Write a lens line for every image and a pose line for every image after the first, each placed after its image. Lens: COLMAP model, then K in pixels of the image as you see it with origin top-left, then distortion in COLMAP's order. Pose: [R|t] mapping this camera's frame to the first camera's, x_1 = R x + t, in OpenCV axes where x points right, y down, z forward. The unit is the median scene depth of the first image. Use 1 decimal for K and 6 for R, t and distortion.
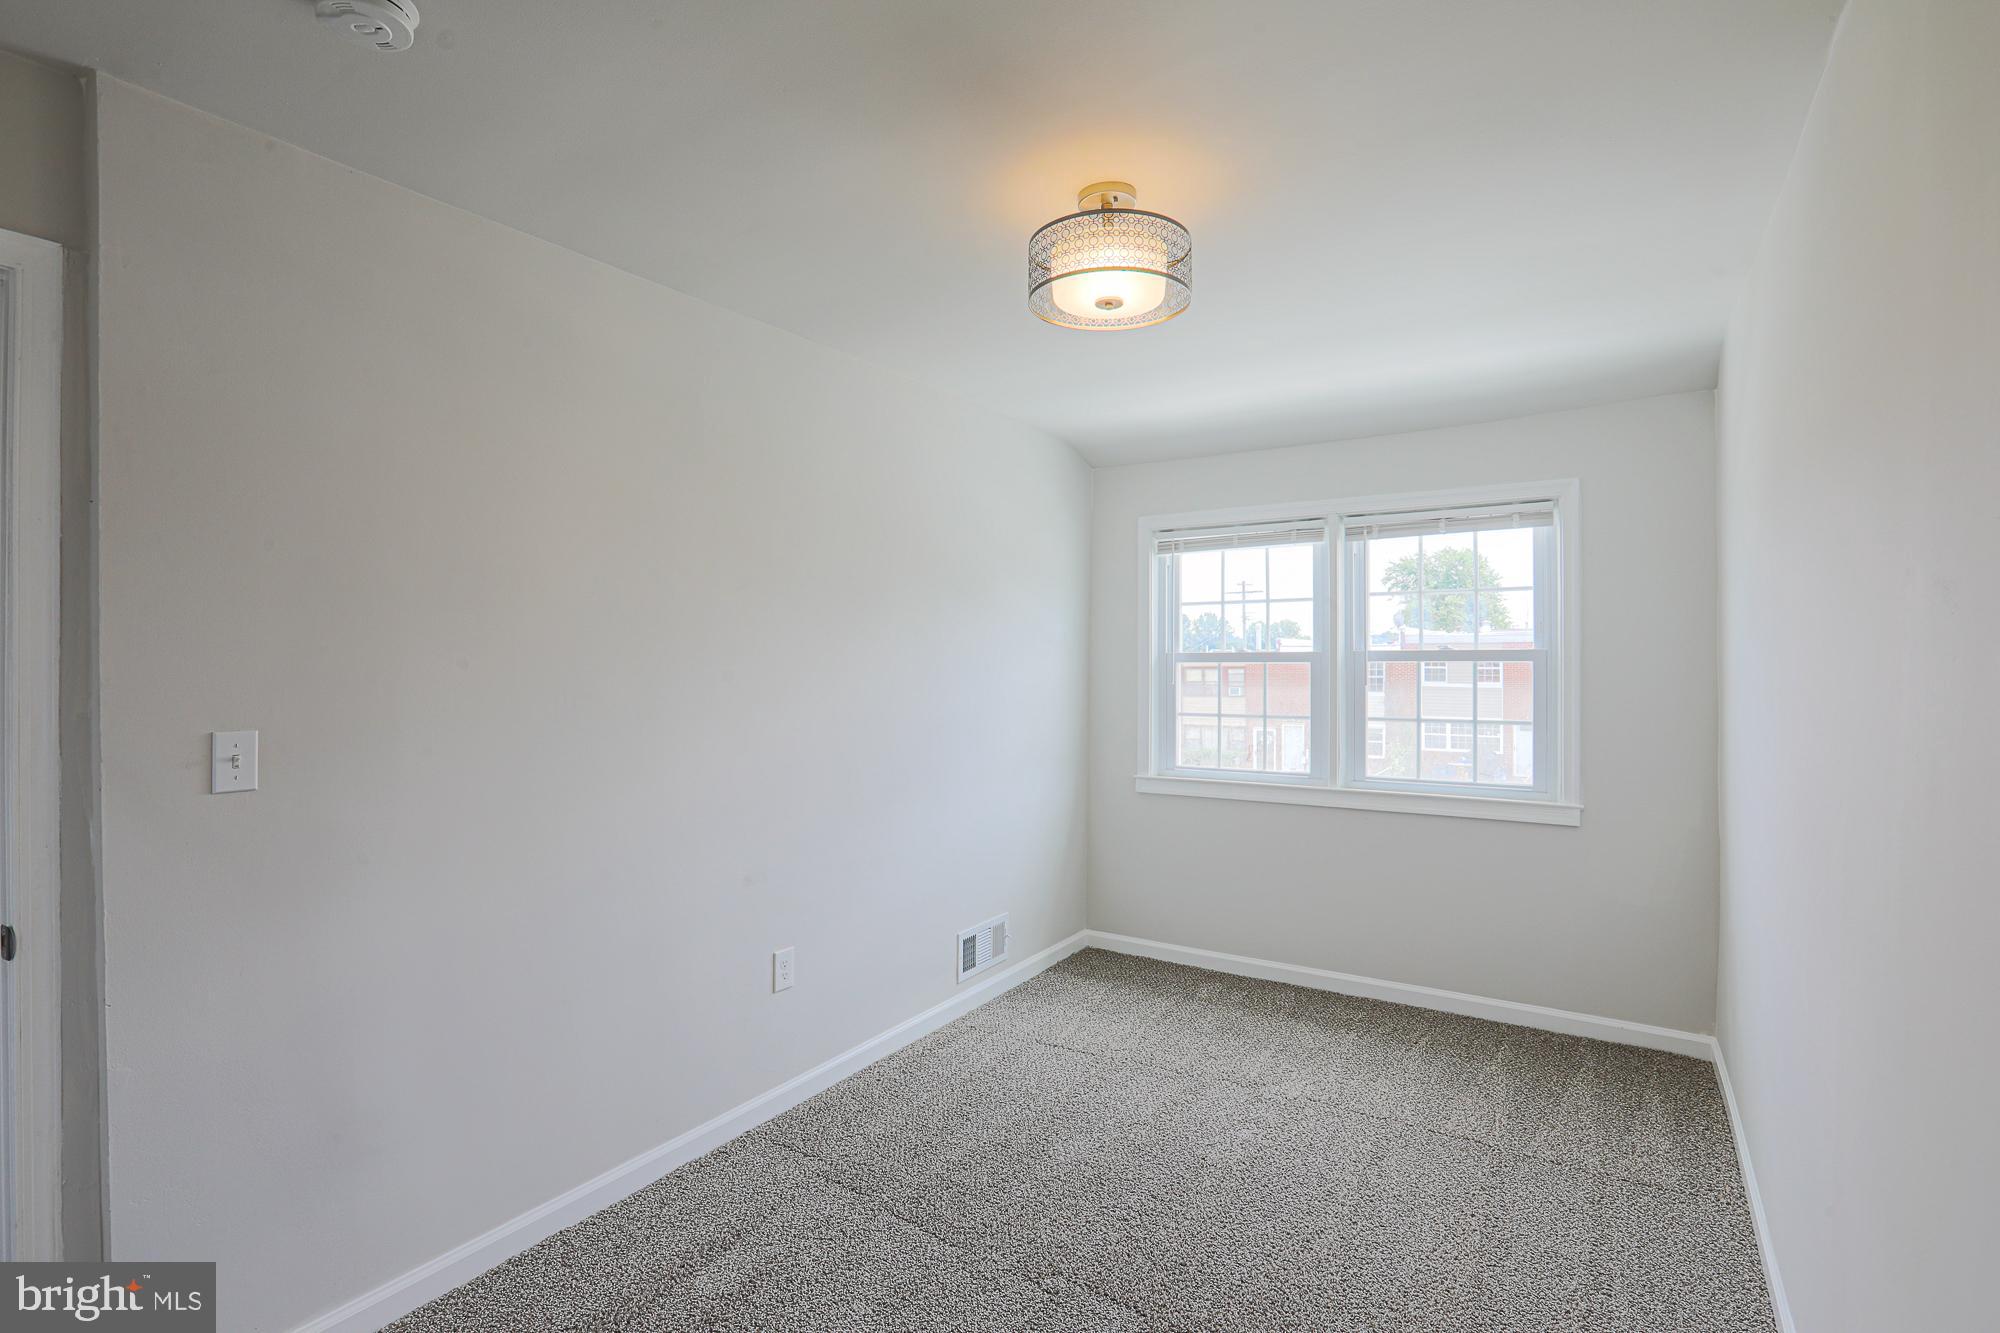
lens RADIAL K [[945.6, 0, 1004.1], [0, 945.6, 671.5], [0, 0, 1]] dist [-0.084189, 0.047740]
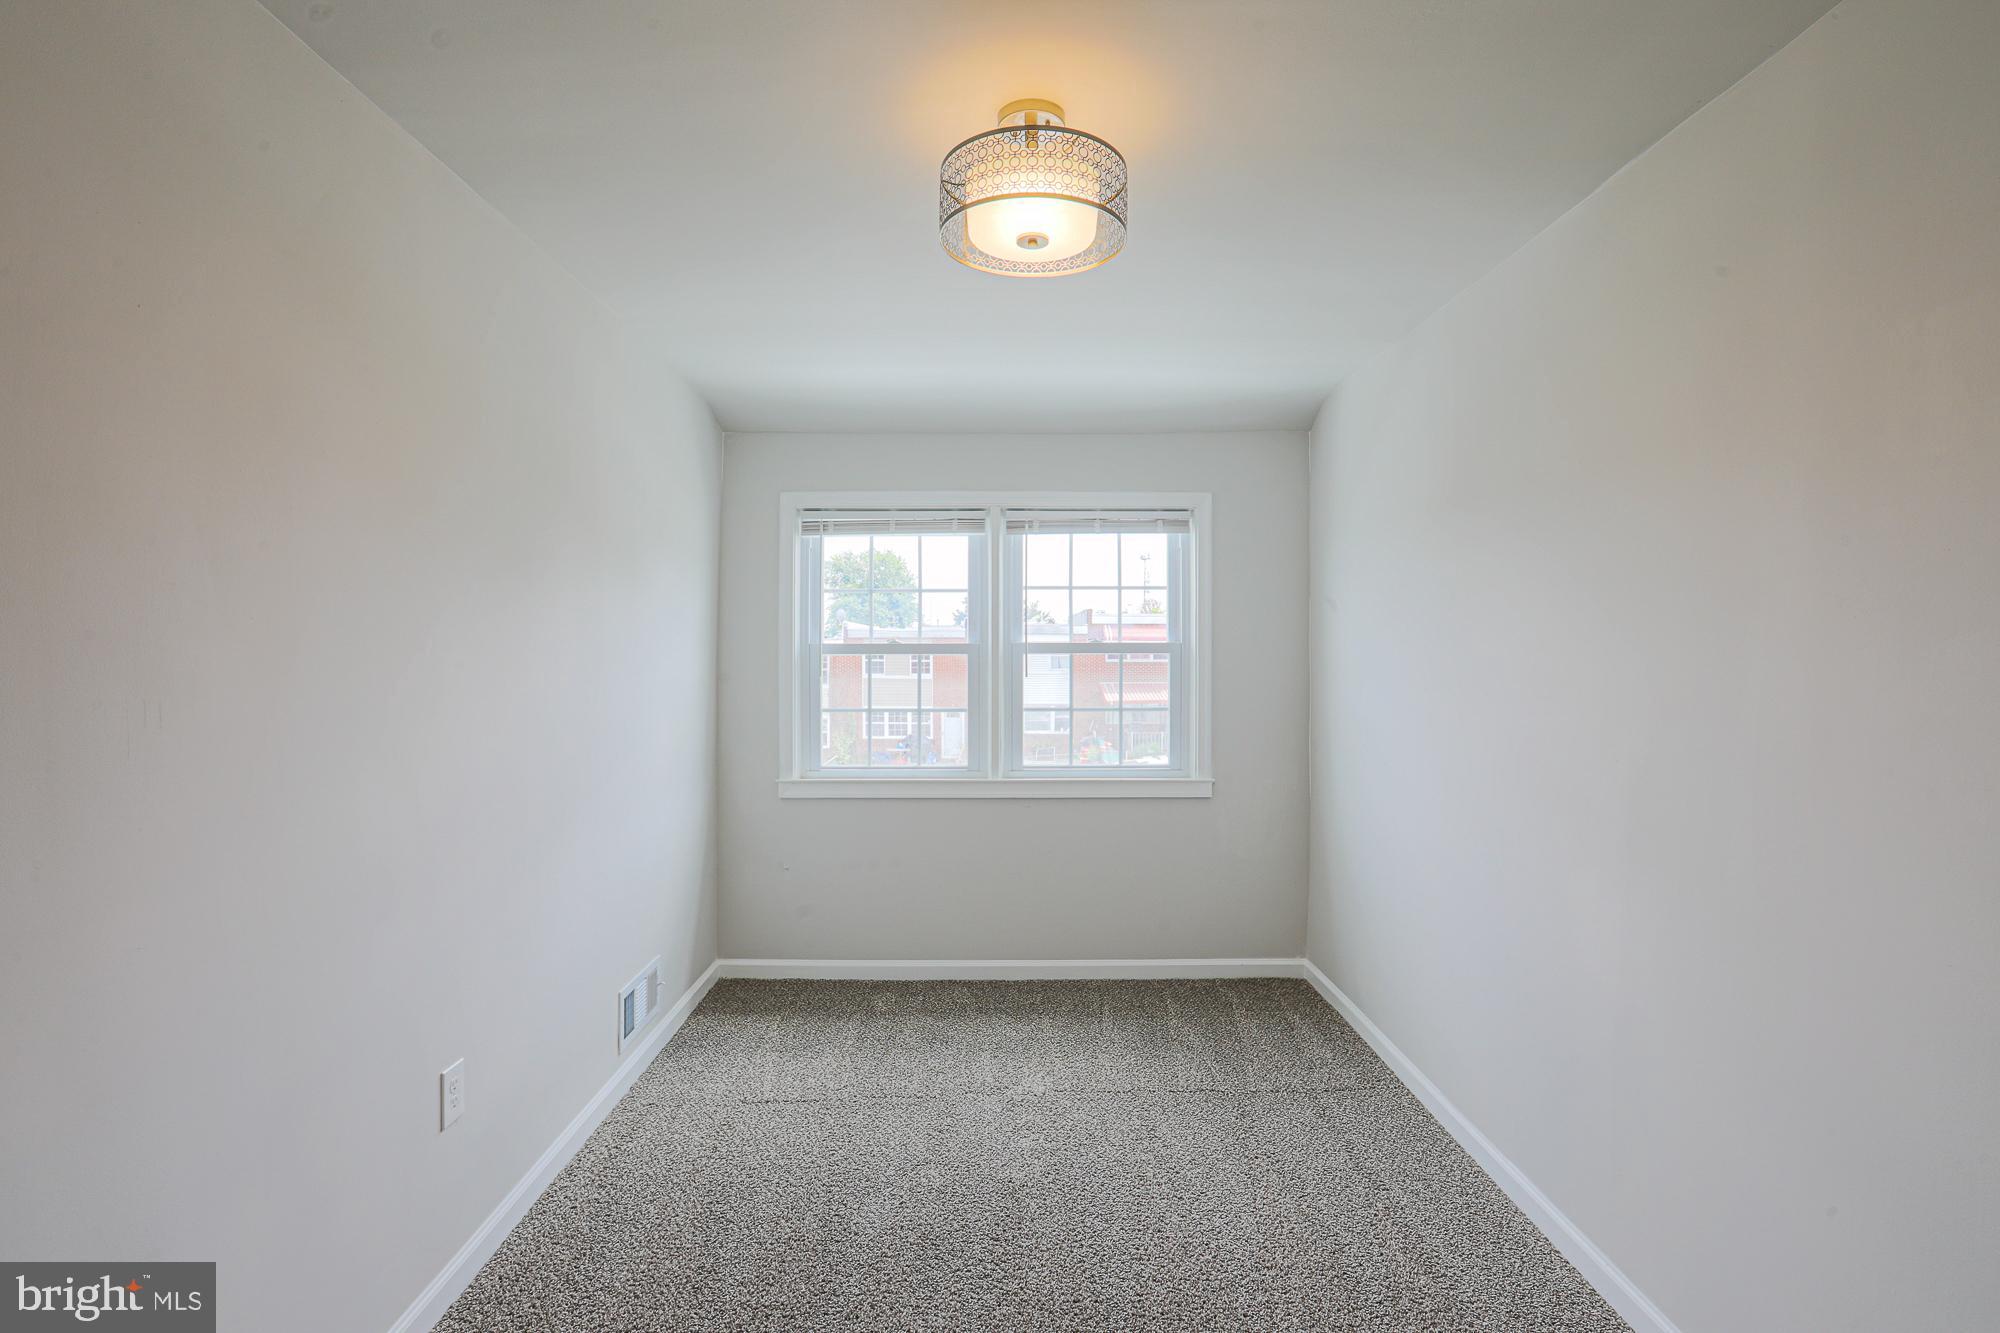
lens RADIAL K [[945.6, 0, 1004.1], [0, 945.6, 671.5], [0, 0, 1]] dist [-0.084189, 0.047740]
pose [[0.820590, -0.007696, 0.571466, -0.217755], [0.003658, 0.999960, 0.008214, 0.000718], [-0.571506, -0.004650, 0.820585, 0.158799]]
